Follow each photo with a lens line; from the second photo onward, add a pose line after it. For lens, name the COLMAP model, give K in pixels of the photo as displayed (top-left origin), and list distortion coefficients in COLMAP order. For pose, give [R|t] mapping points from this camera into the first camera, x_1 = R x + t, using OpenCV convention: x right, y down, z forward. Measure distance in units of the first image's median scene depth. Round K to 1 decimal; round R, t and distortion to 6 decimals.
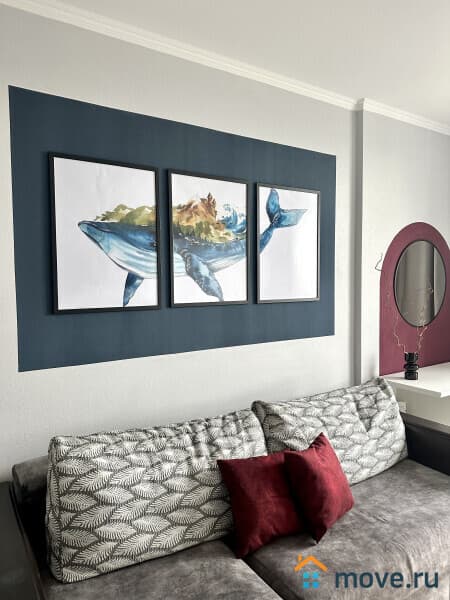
lens RADIAL K [[420.9, 0, 225.0], [0, 420.9, 300.0], [0, 0, 1]] dist [0.165614, -0.279885]
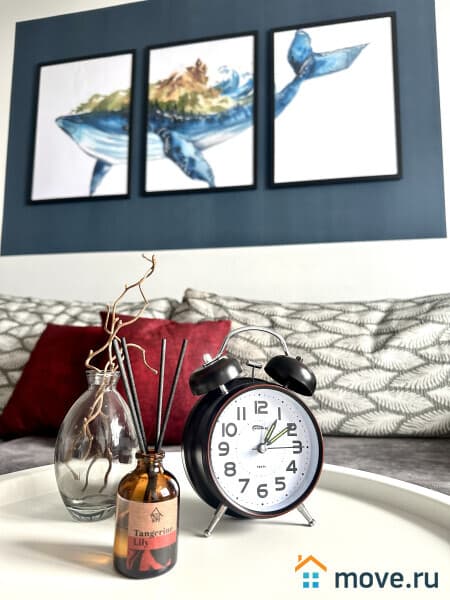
lens RADIAL K [[415.9, 0, 225.0], [0, 415.9, 300.0], [0, 0, 1]] dist [-0.001951, -0.026995]
pose [[0.706802, -0.059029, -0.704945, 0.547074], [-0.053391, 0.989219, -0.136364, 0.320437], [0.705394, 0.134020, 0.696030, 0.558556]]
